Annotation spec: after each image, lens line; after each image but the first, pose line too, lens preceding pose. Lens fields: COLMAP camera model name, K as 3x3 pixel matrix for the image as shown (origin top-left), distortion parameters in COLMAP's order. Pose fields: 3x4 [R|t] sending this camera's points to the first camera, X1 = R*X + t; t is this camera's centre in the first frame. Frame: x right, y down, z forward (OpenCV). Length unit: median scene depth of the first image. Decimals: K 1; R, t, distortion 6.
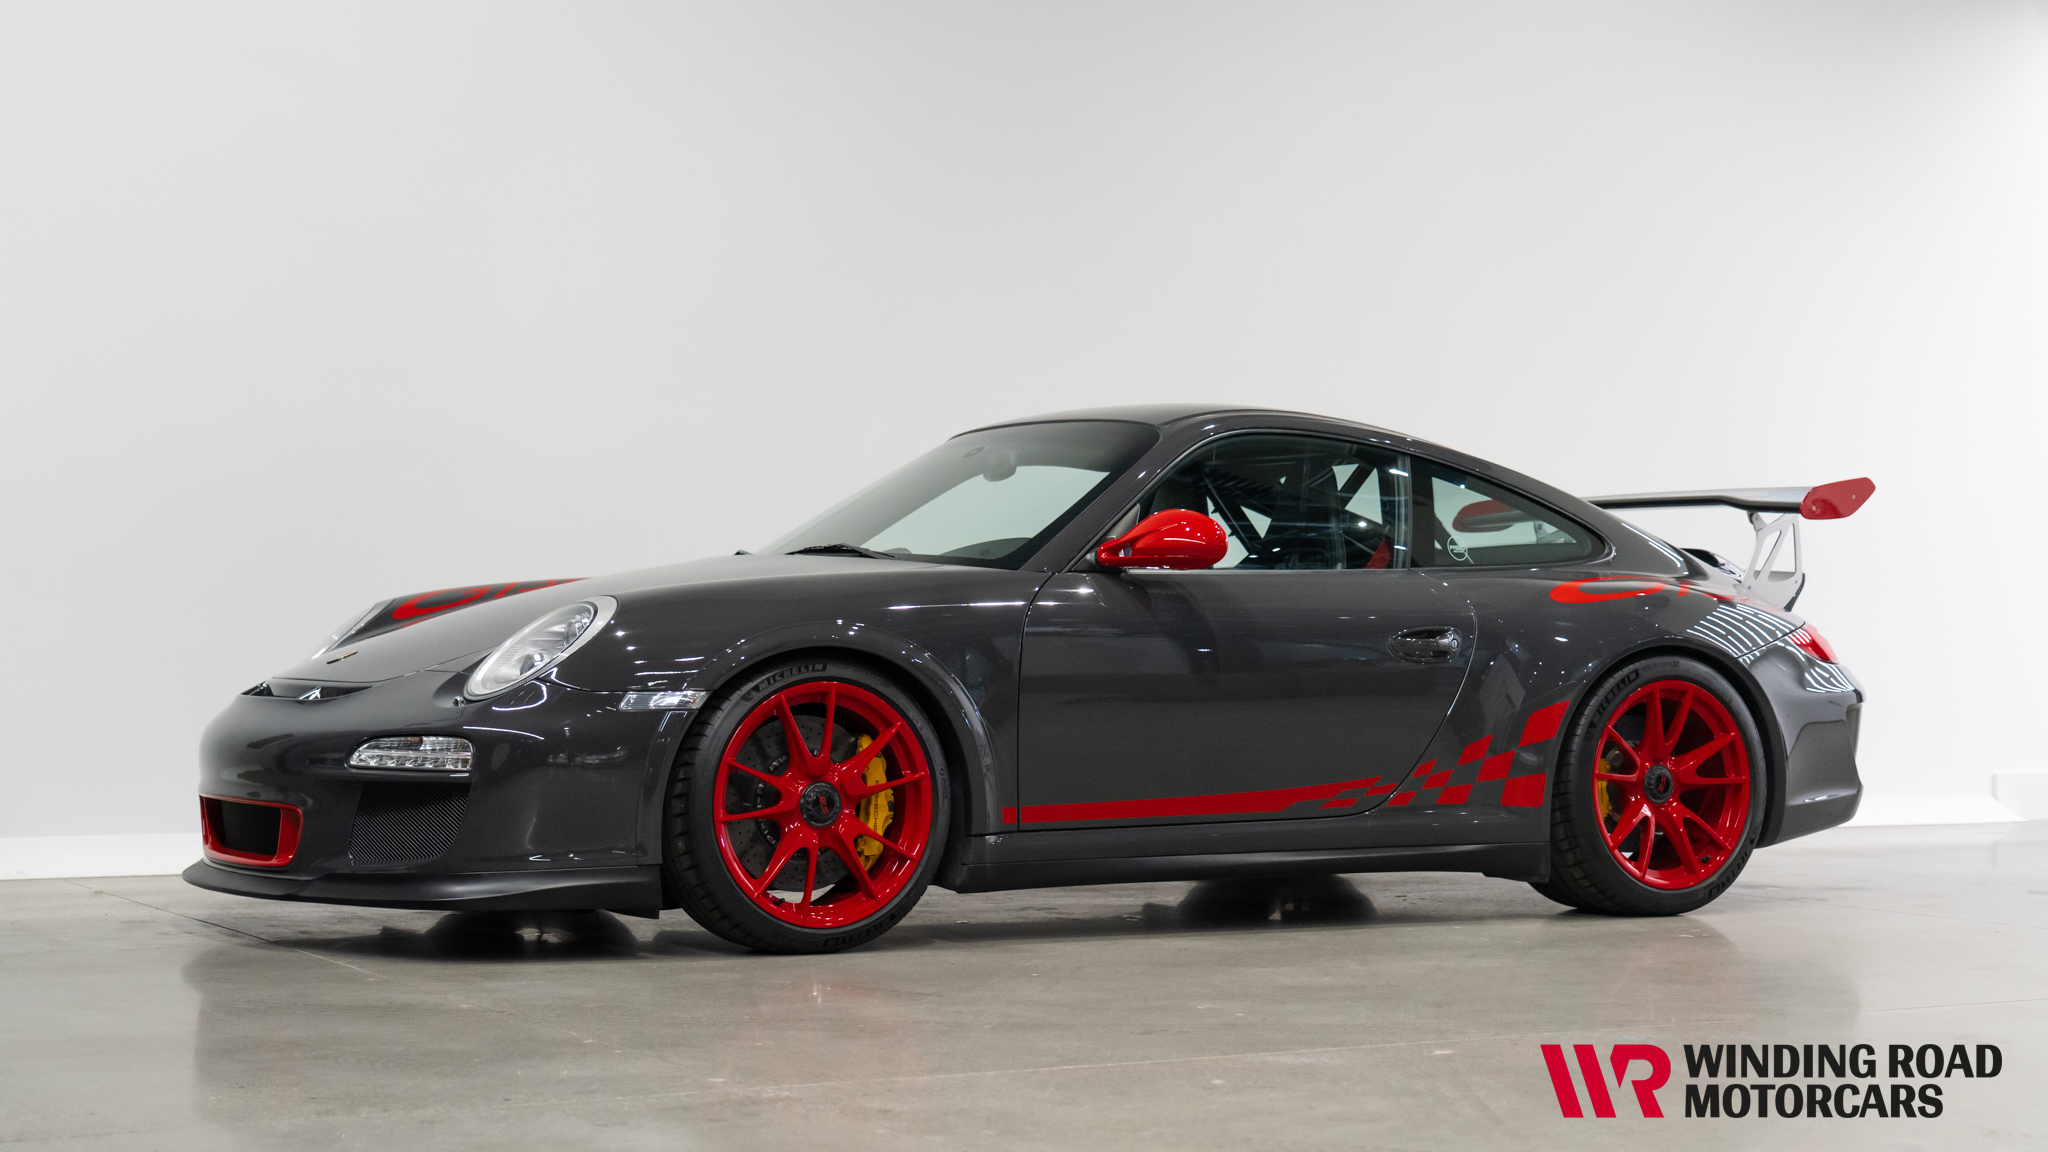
lens RADIAL K [[3137.6, 0, 1029.2], [0, 3137.6, 574.4], [0, 0, 1]] dist [0.025055, 0.000000]
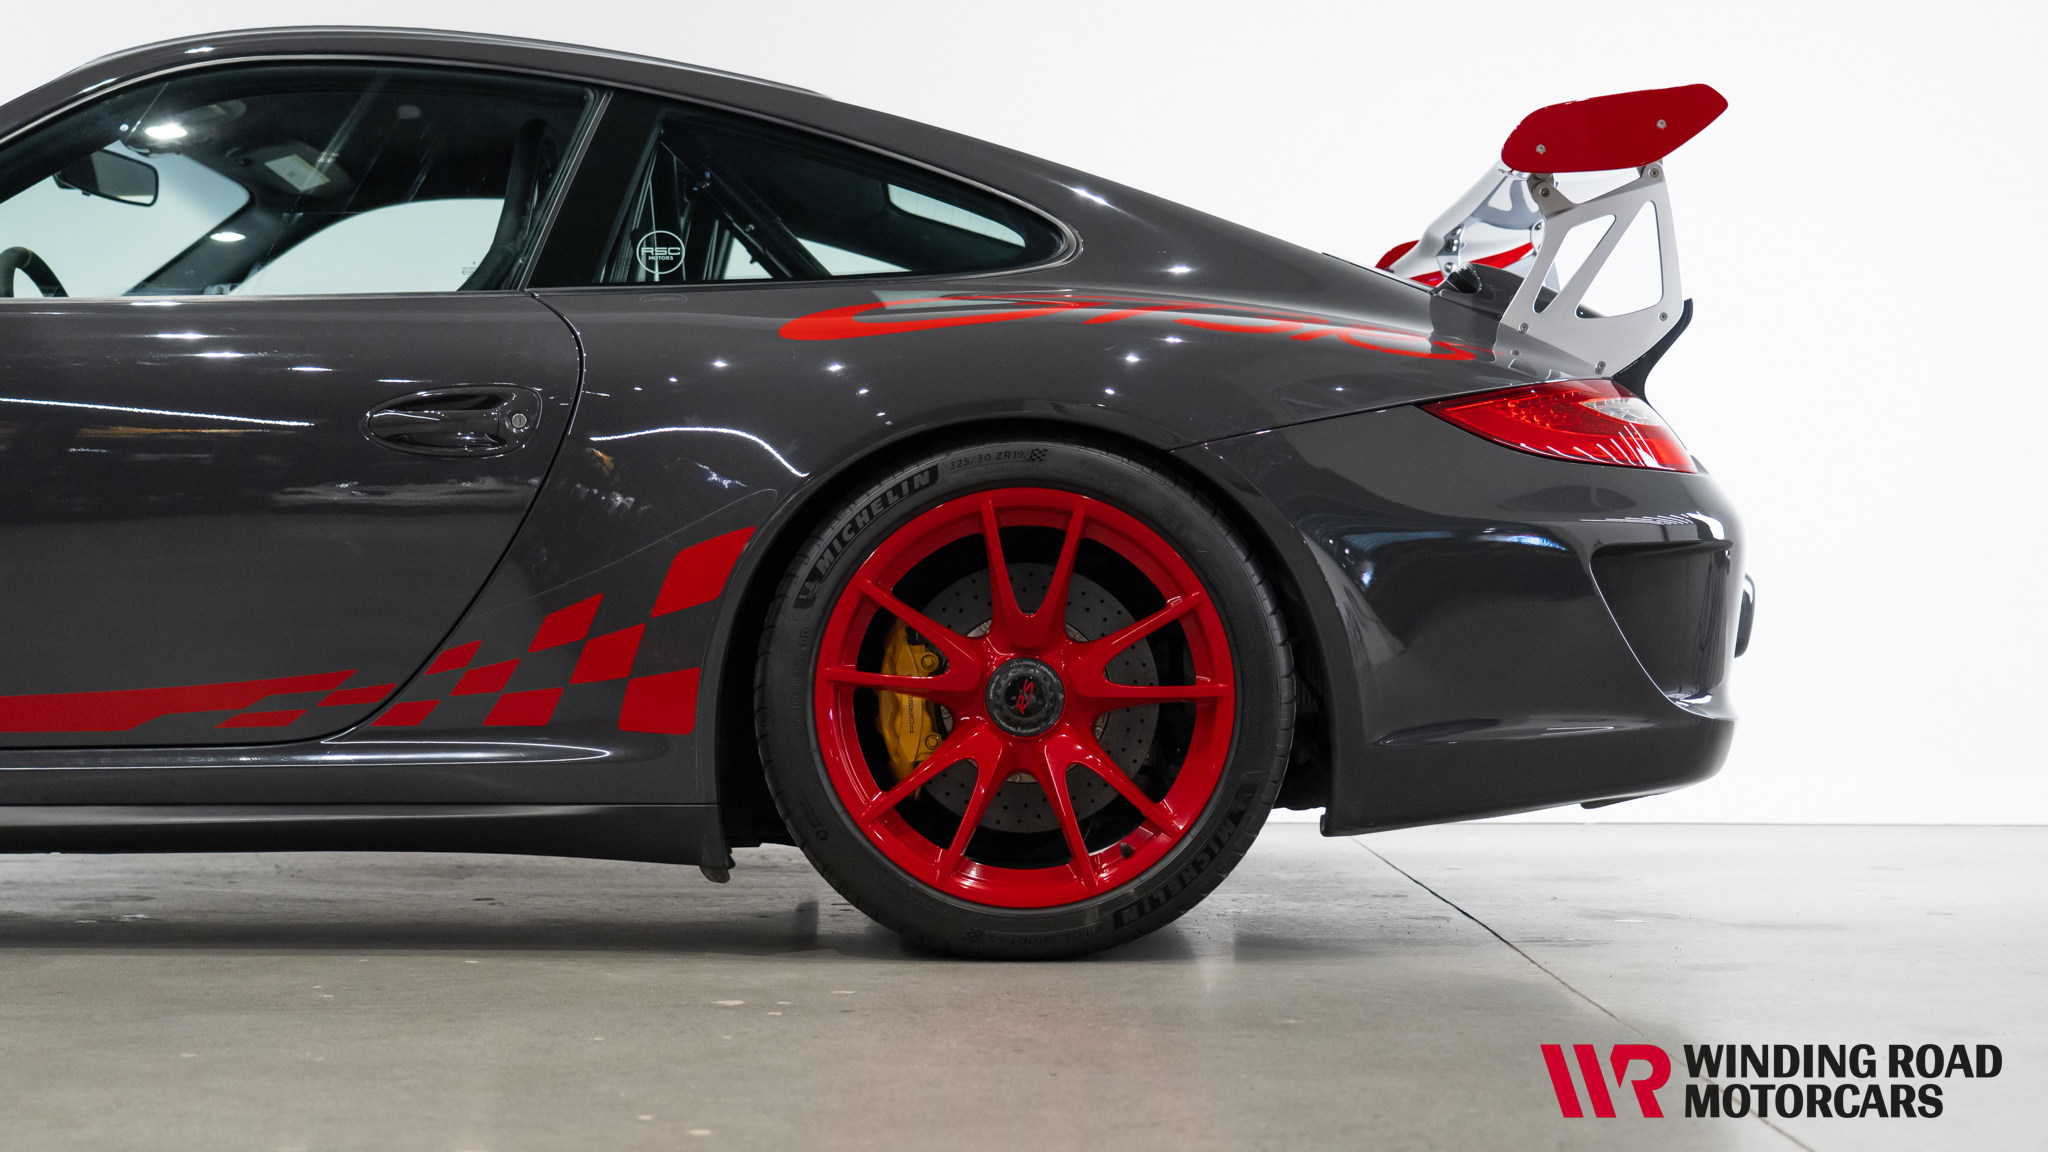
lens RADIAL K [[2955.5, 0, 1024.9], [0, 2955.5, 580.9], [0, 0, 1]] dist [0.045057, 0.000000]
pose [[0.858443, -0.017013, -0.512627, 0.509820], [0.017912, 0.999834, -0.003187, 0.057201], [0.512596, -0.006446, 0.858606, 0.684588]]
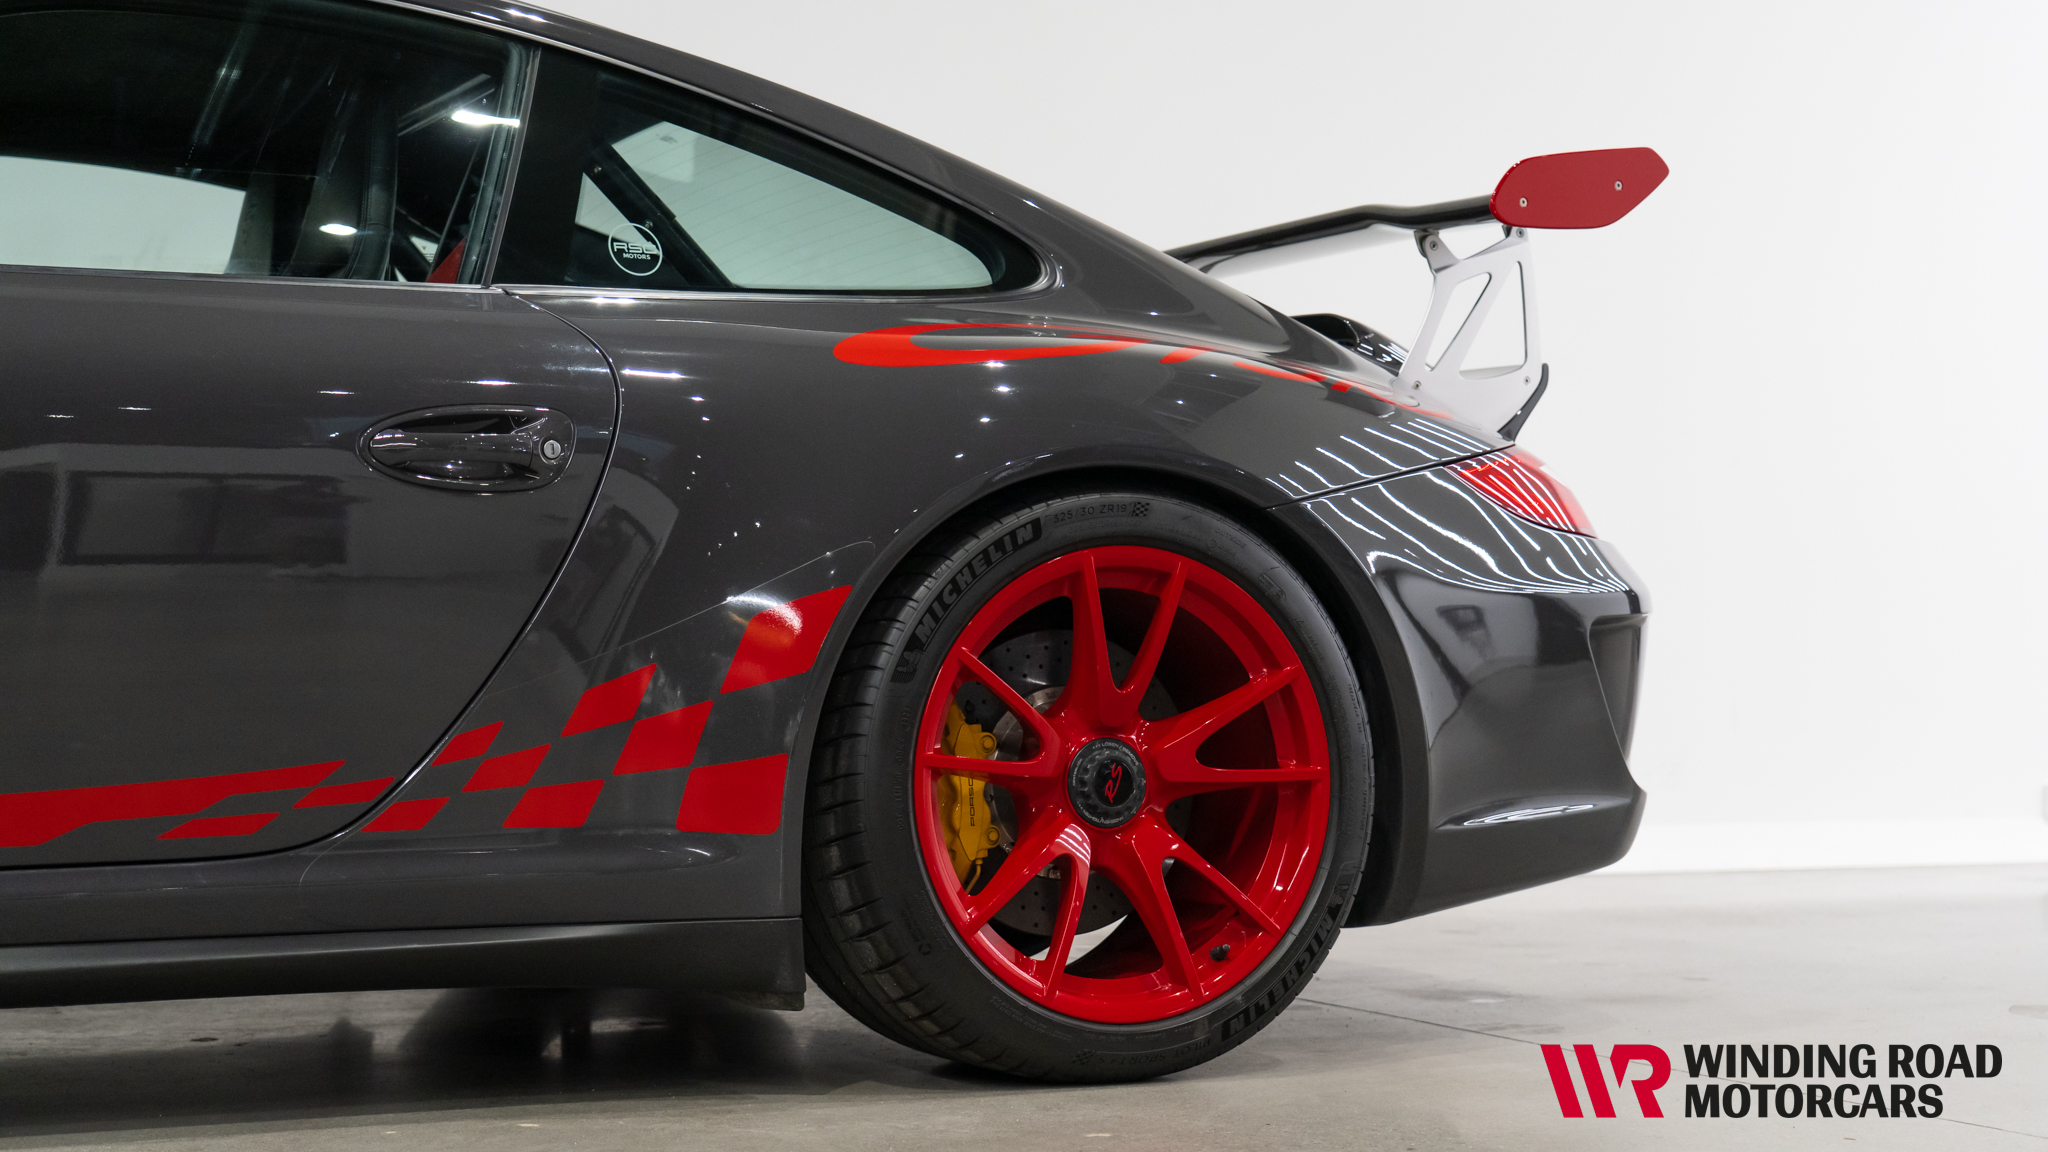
lens RADIAL K [[3137.6, 0, 1022.7], [0, 3137.6, 573.4], [0, 0, 1]] dist [0.025055, 0.000000]
pose [[0.998193, -0.009400, -0.059345, 0.247402], [0.008569, 0.999862, -0.014249, 0.050028], [0.059470, 0.013715, 0.998136, 0.642545]]
